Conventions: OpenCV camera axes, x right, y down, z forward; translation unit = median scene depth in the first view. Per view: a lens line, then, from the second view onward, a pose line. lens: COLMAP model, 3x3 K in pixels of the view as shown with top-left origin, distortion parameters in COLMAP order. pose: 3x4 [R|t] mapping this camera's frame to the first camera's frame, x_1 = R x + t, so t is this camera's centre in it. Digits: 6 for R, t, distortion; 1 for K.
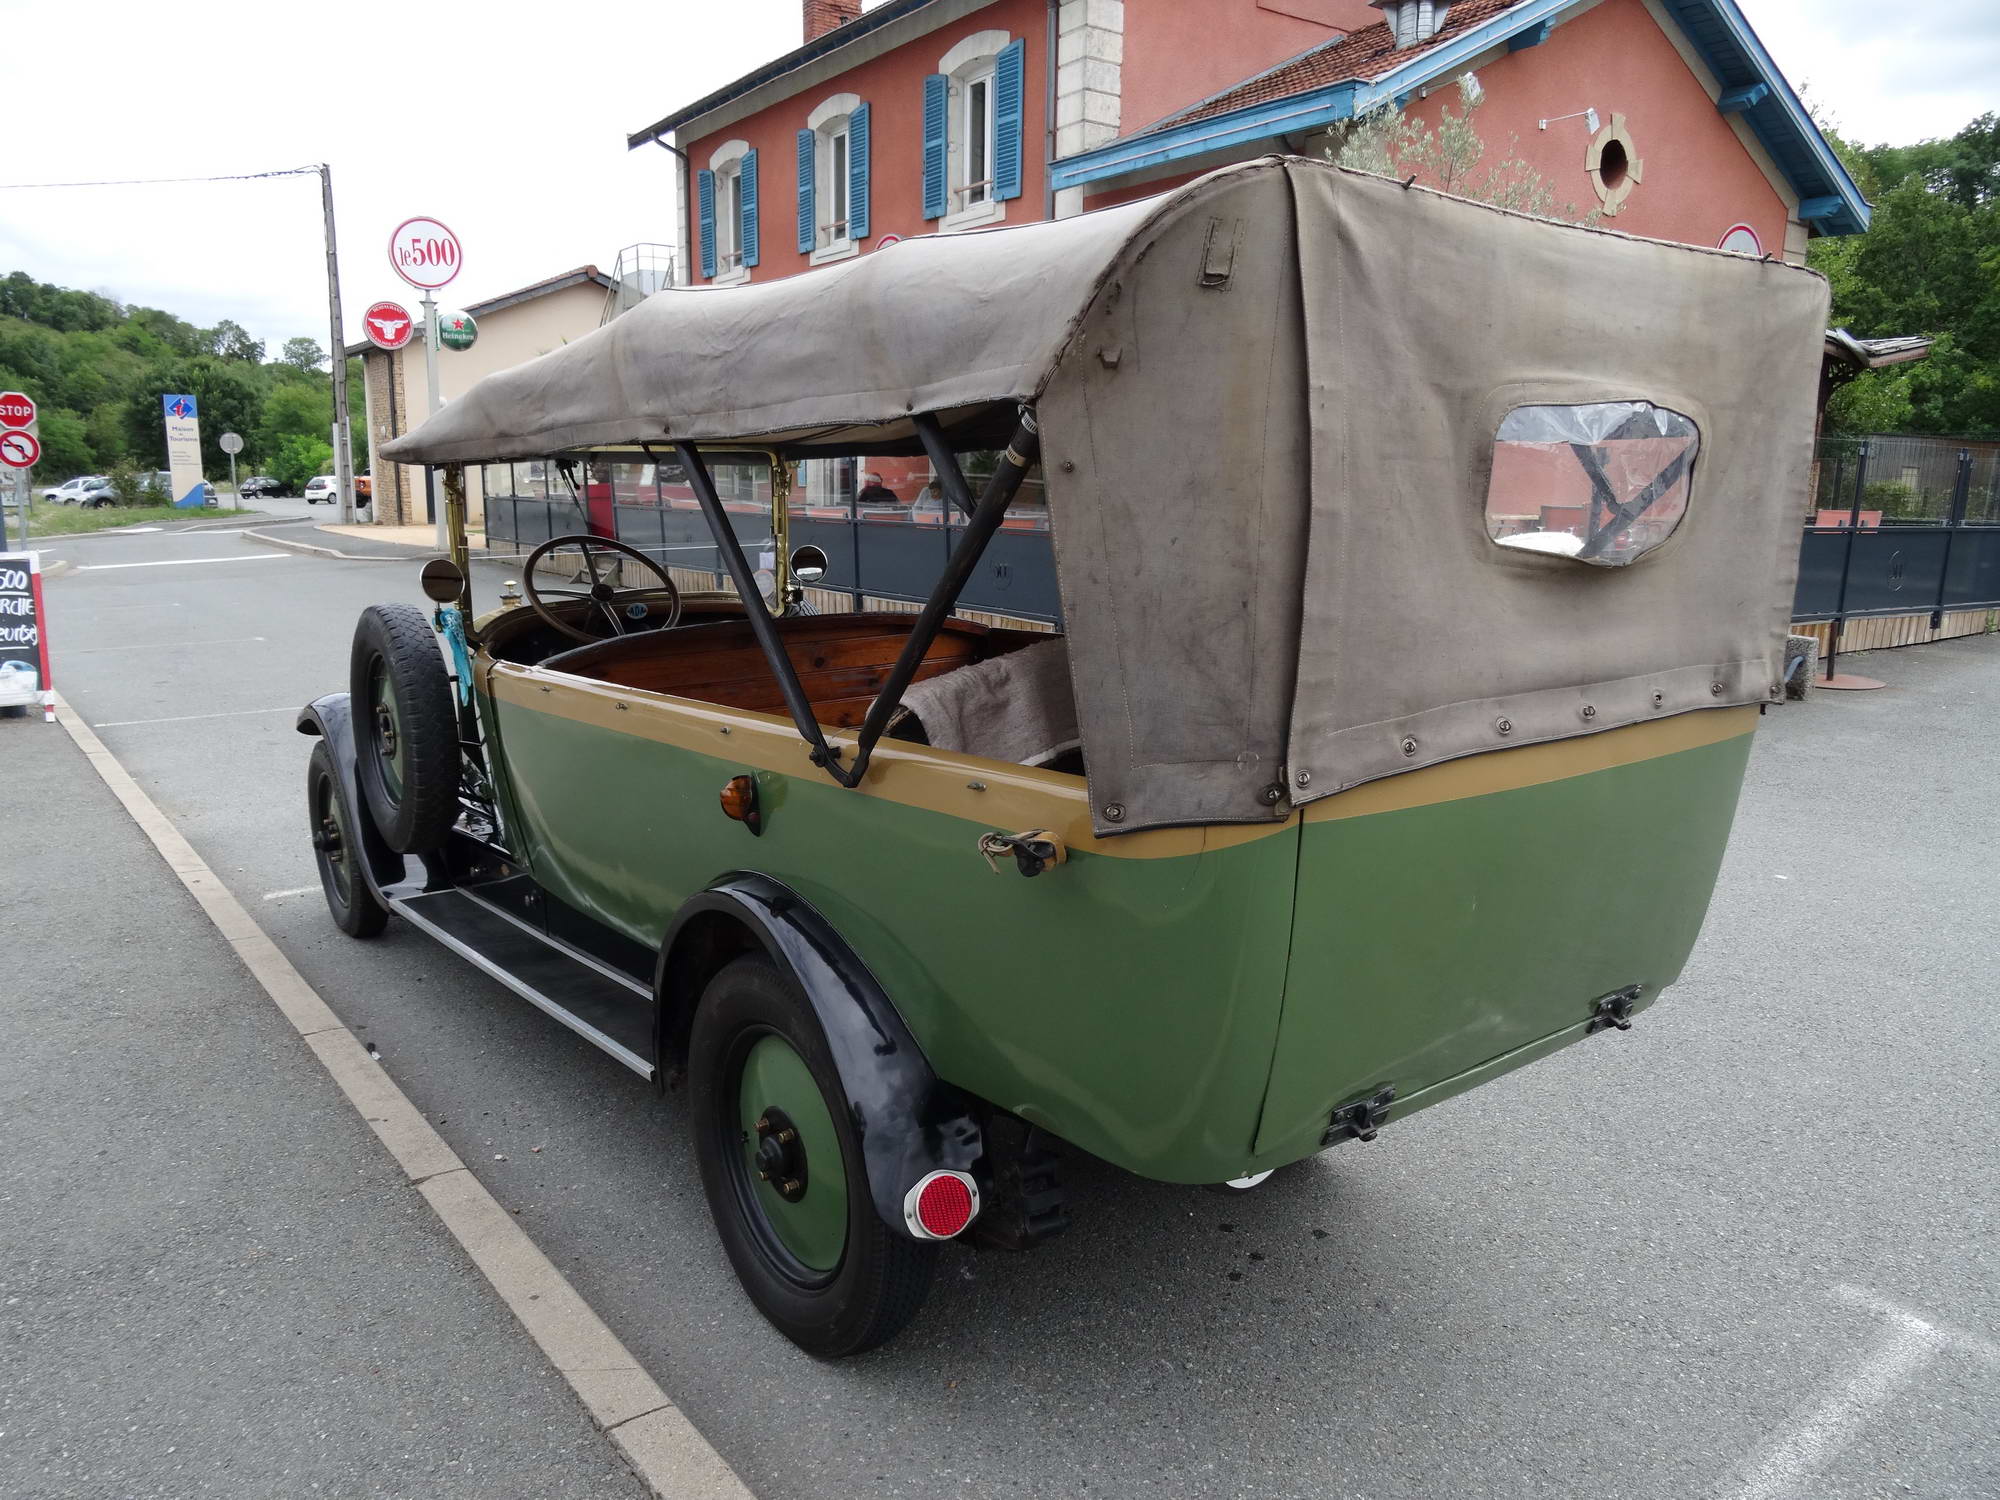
lens RADIAL K [[1438.2, 0, 1002.2], [0, 1438.2, 746.1], [0, 0, 1]] dist [-0.015332, 0.002522]
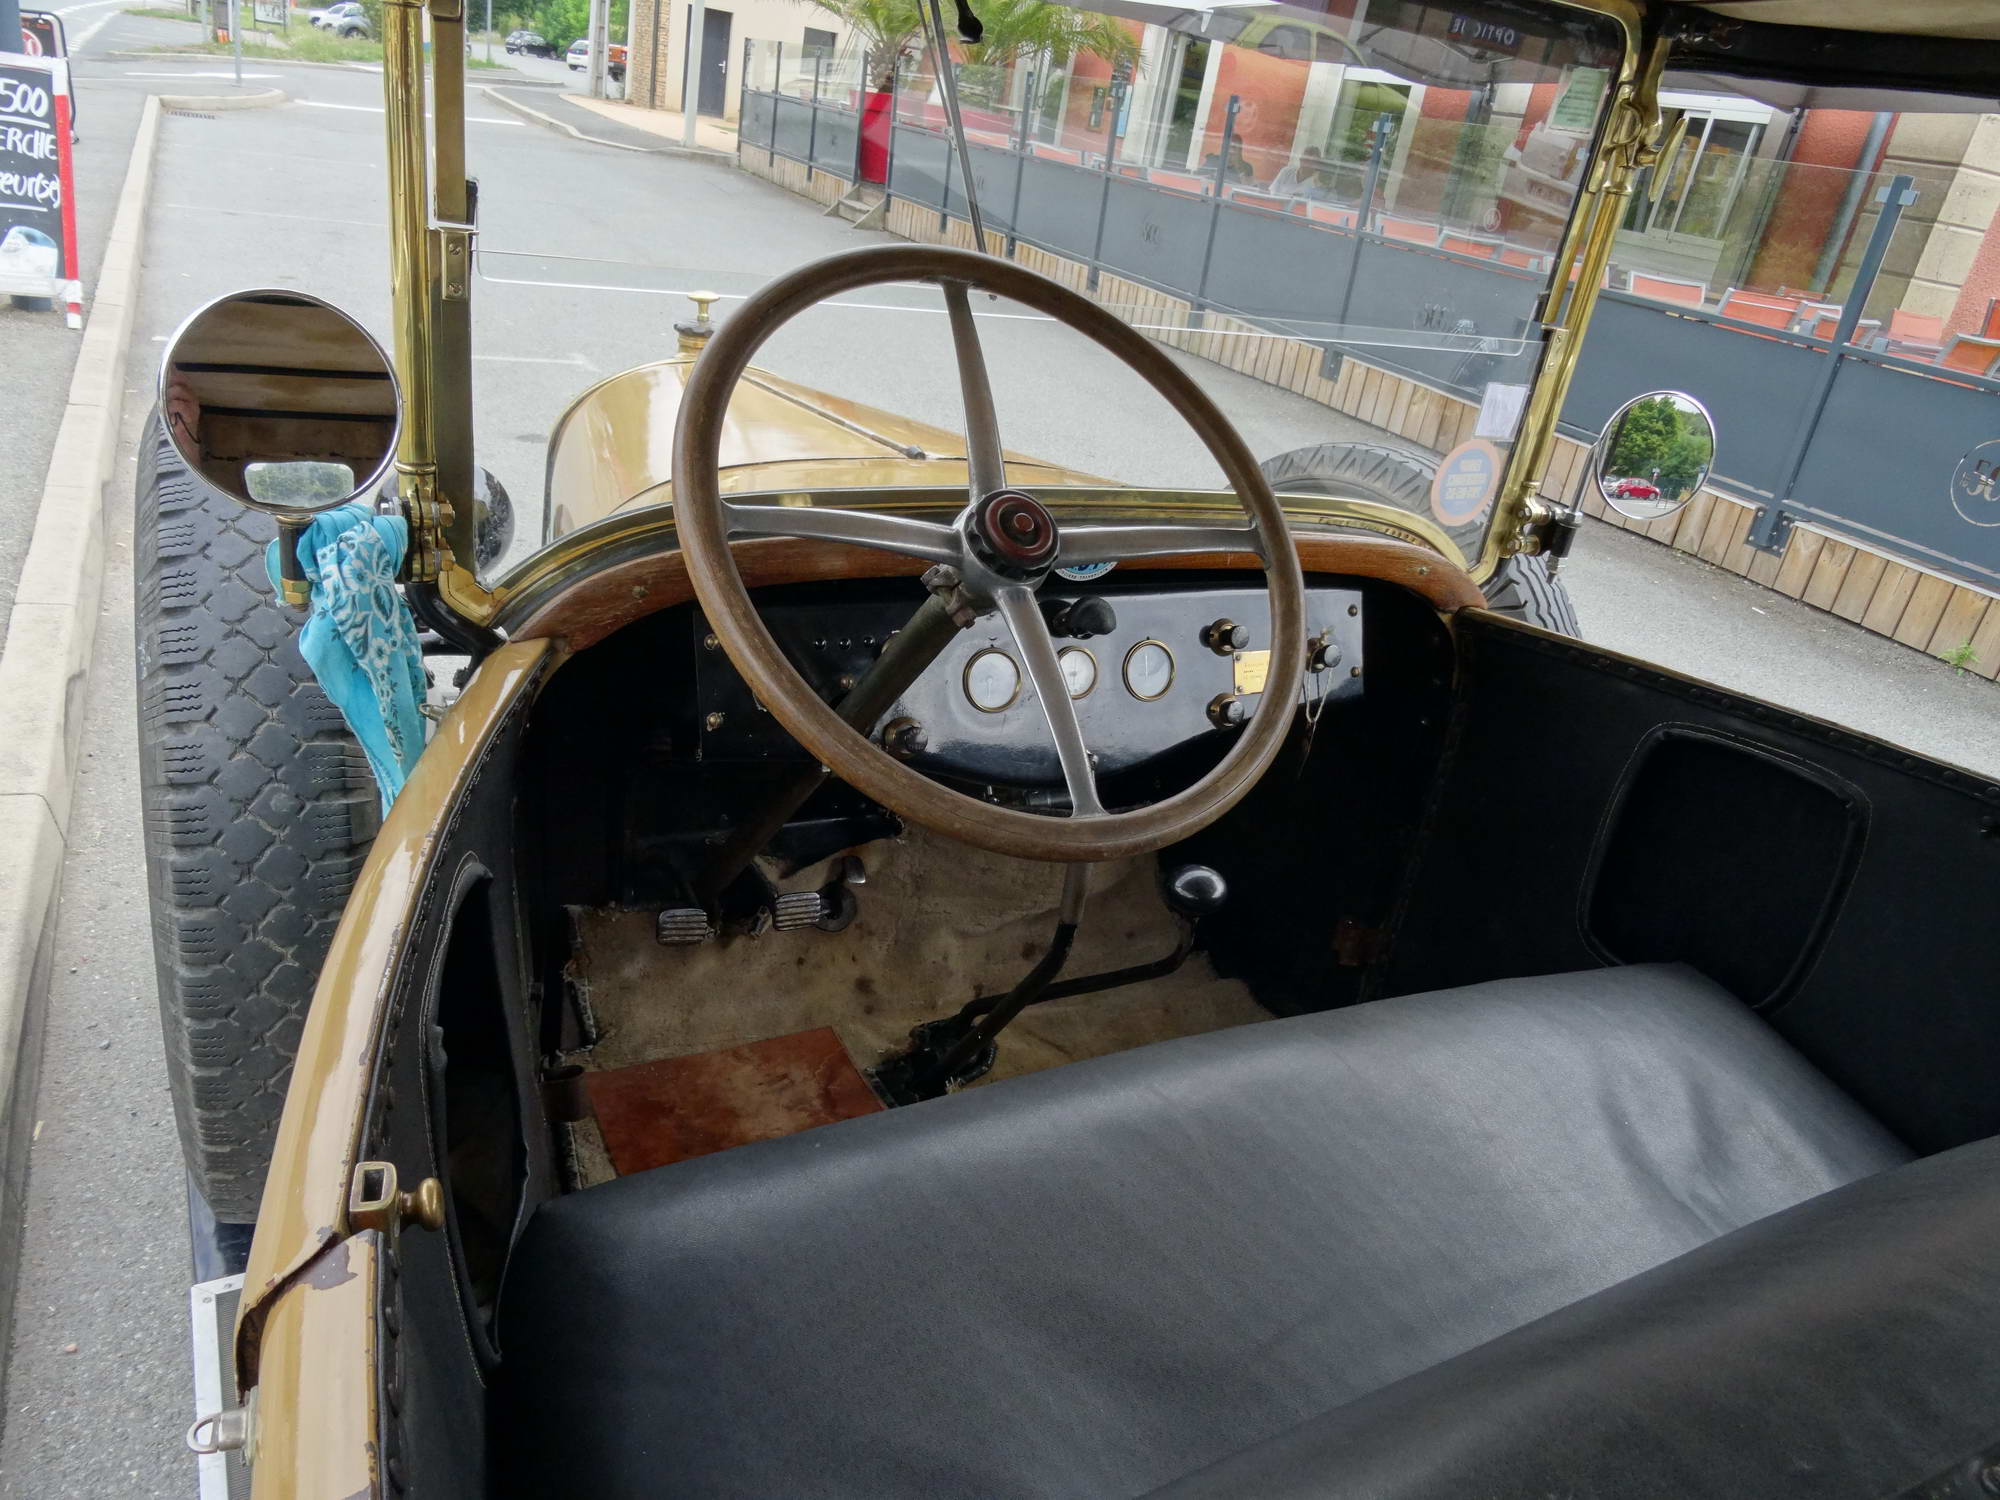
lens RADIAL K [[1438.2, 0, 997.7], [0, 1438.2, 761.6], [0, 0, 1]] dist [-0.015332, 0.002522]
pose [[0.971622, 0.209919, -0.109015, -0.043235], [-0.179967, 0.955137, 0.235212, -0.021954], [0.153500, -0.208918, 0.965811, 0.134235]]
